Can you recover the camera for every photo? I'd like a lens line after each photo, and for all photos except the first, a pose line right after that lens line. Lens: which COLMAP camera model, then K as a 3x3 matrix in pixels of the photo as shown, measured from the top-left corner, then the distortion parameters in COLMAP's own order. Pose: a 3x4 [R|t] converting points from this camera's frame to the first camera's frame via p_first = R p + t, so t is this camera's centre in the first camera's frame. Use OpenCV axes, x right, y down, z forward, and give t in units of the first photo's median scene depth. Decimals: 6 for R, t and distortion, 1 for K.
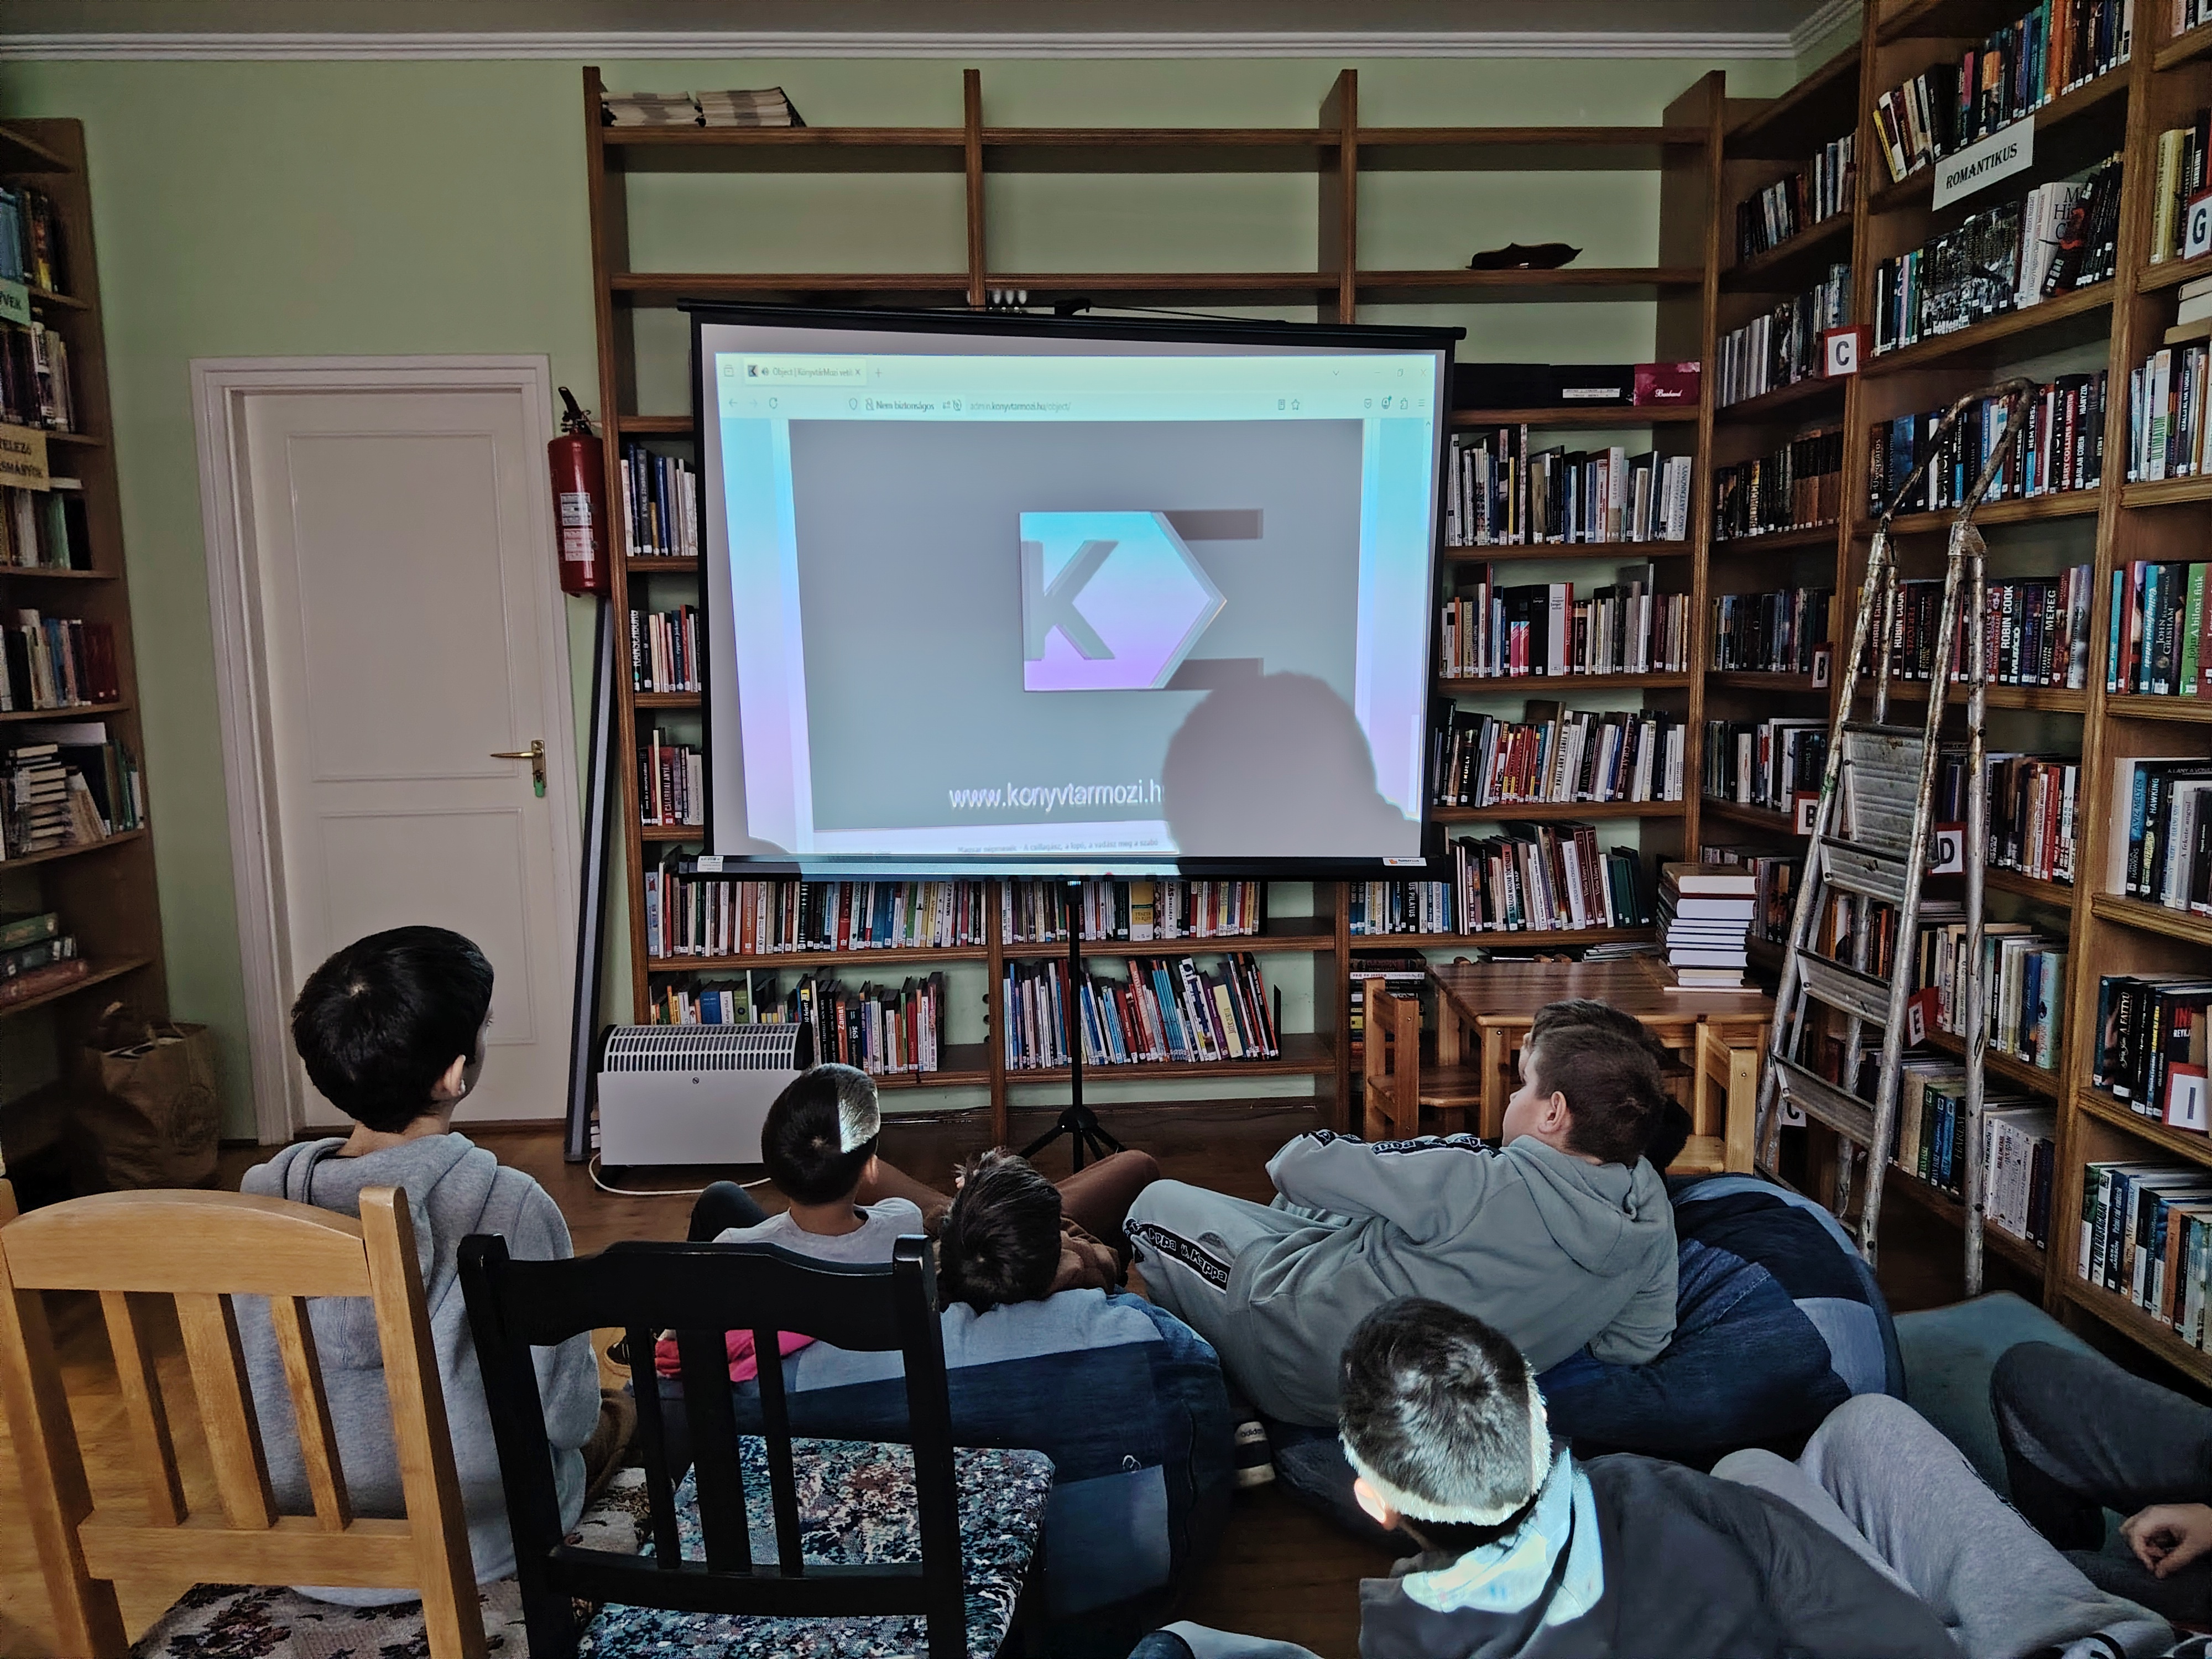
lens RADIAL K [[1548.8, 0, 1125.4], [0, 1548.8, 839.1], [0, 0, 1]] dist [0.052326, -0.058730]
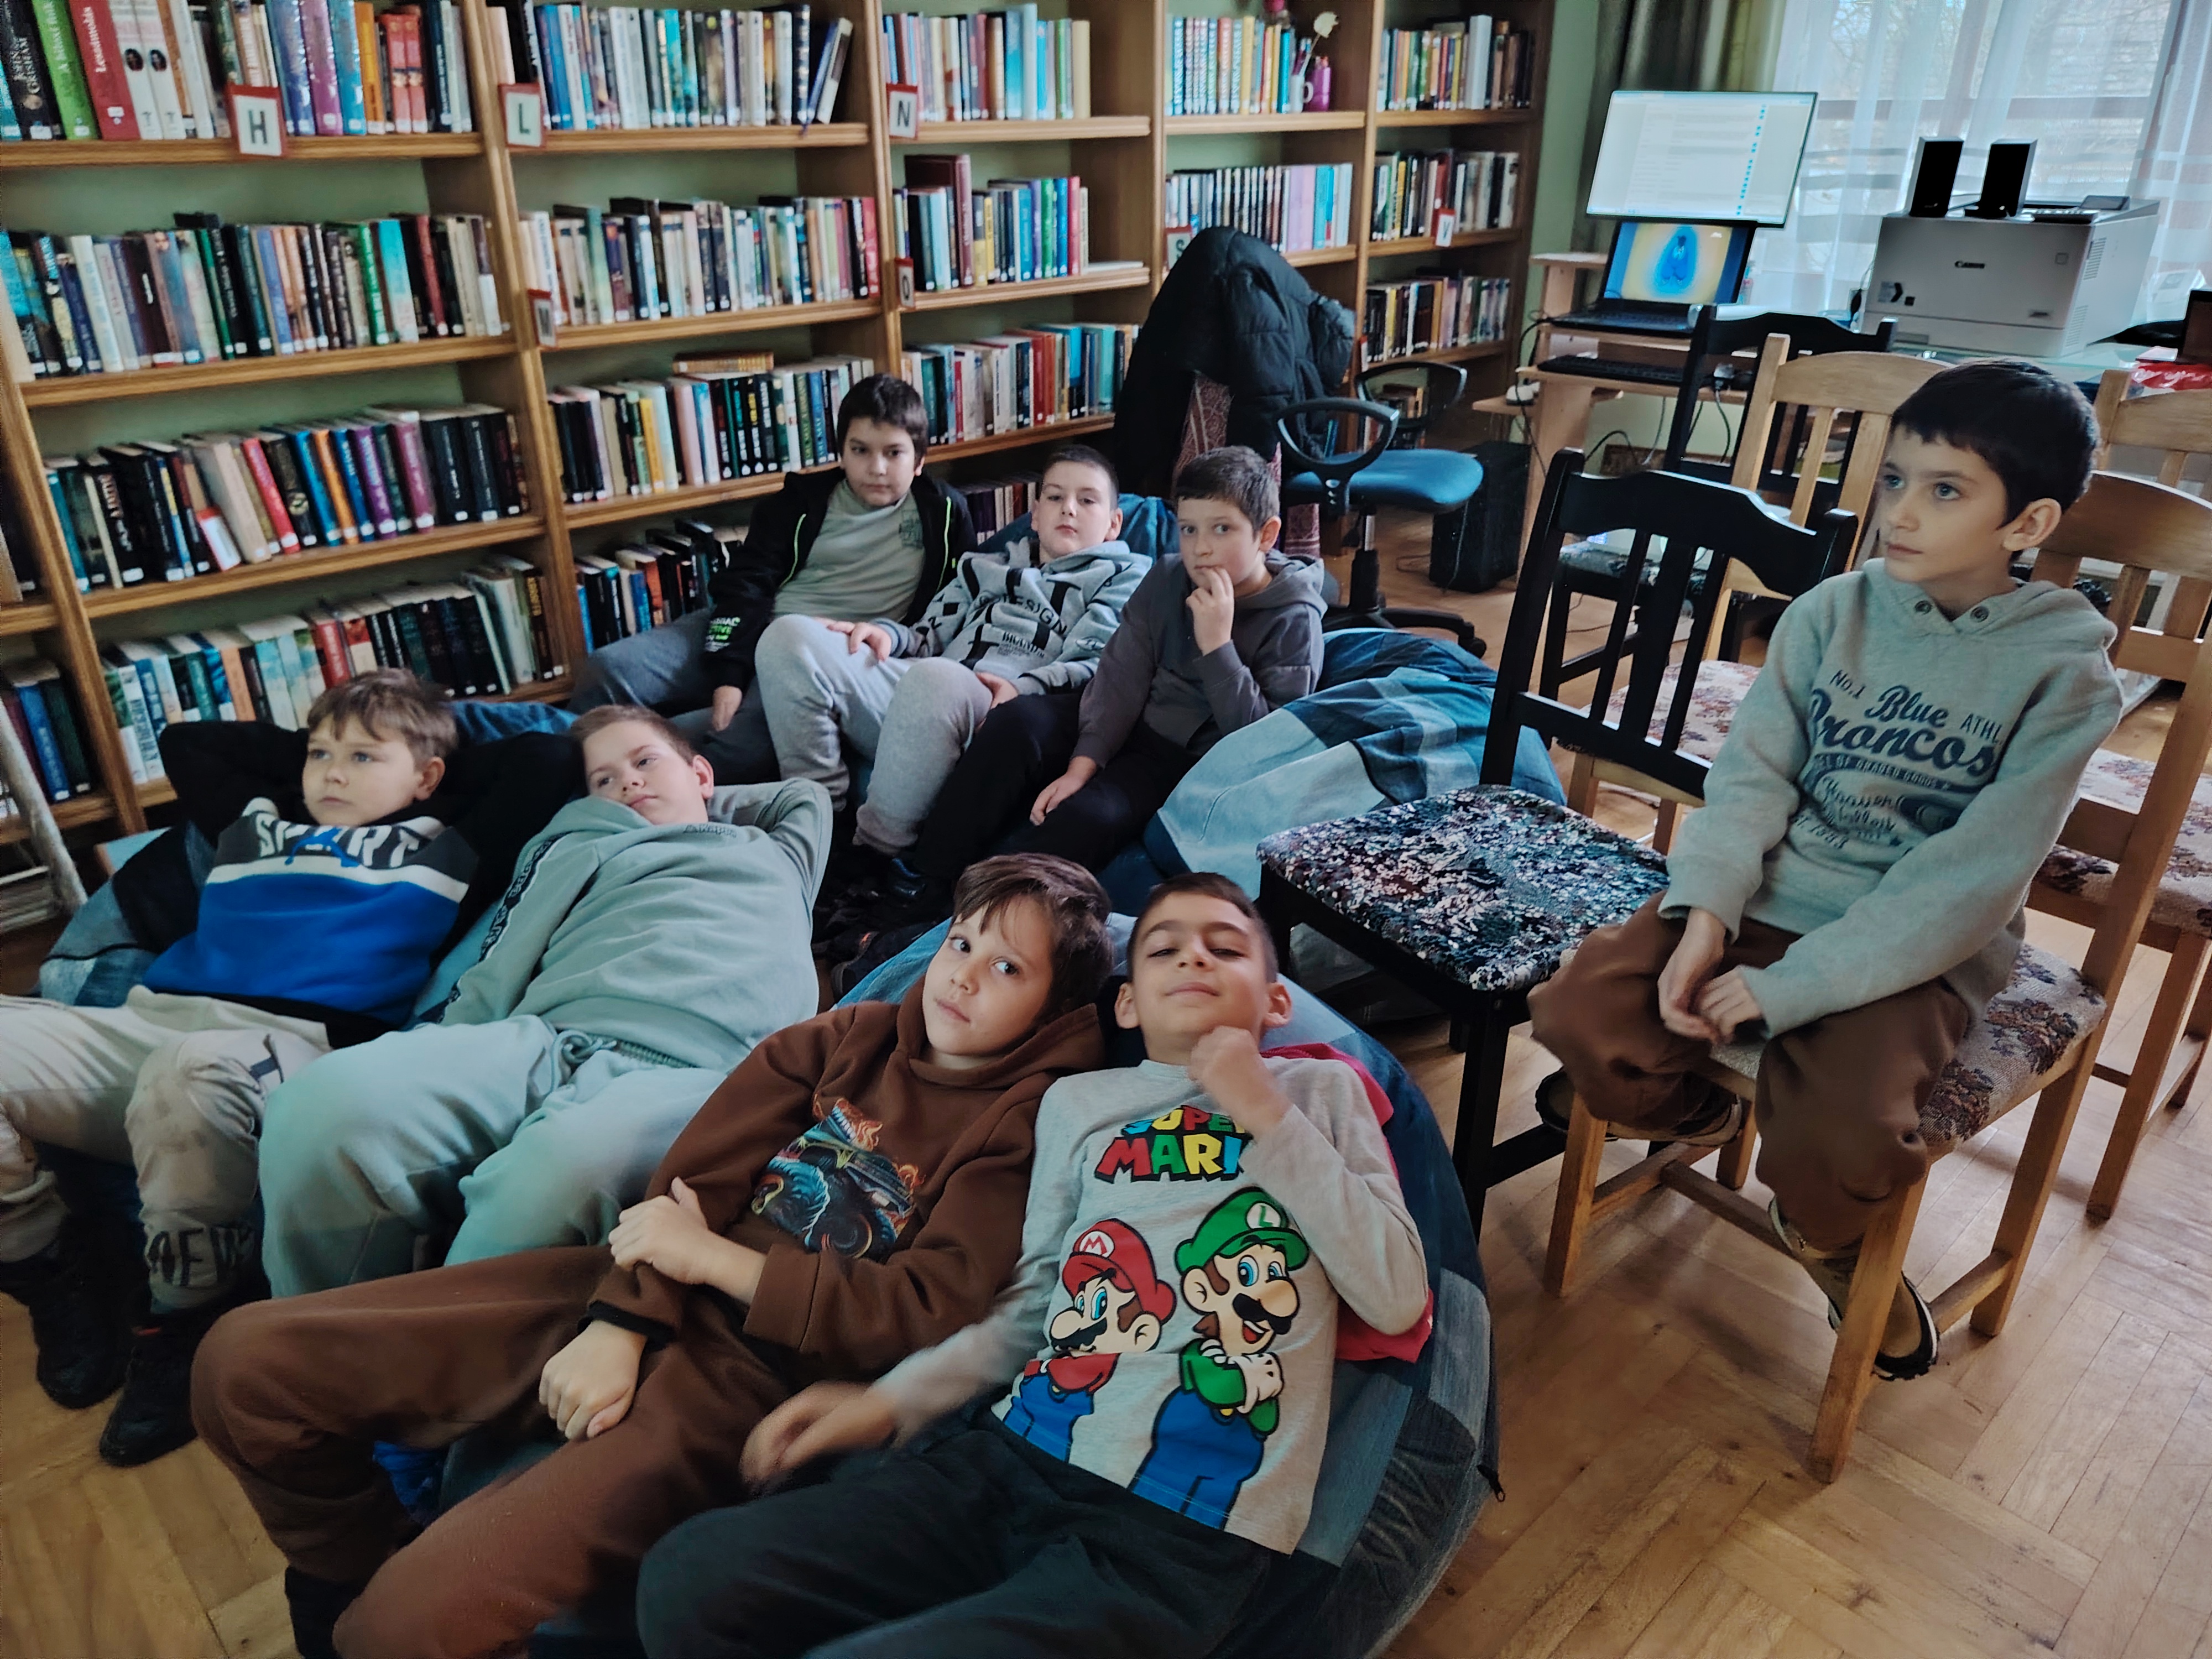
lens RADIAL K [[1548.8, 0, 1104.9], [0, 1548.8, 836.8], [0, 0, 1]] dist [0.052326, -0.058730]
pose [[-0.641943, -0.309811, 0.701374, -0.344493], [0.120605, 0.862549, 0.491390, -0.073970], [-0.757207, 0.400034, -0.516343, 0.747754]]
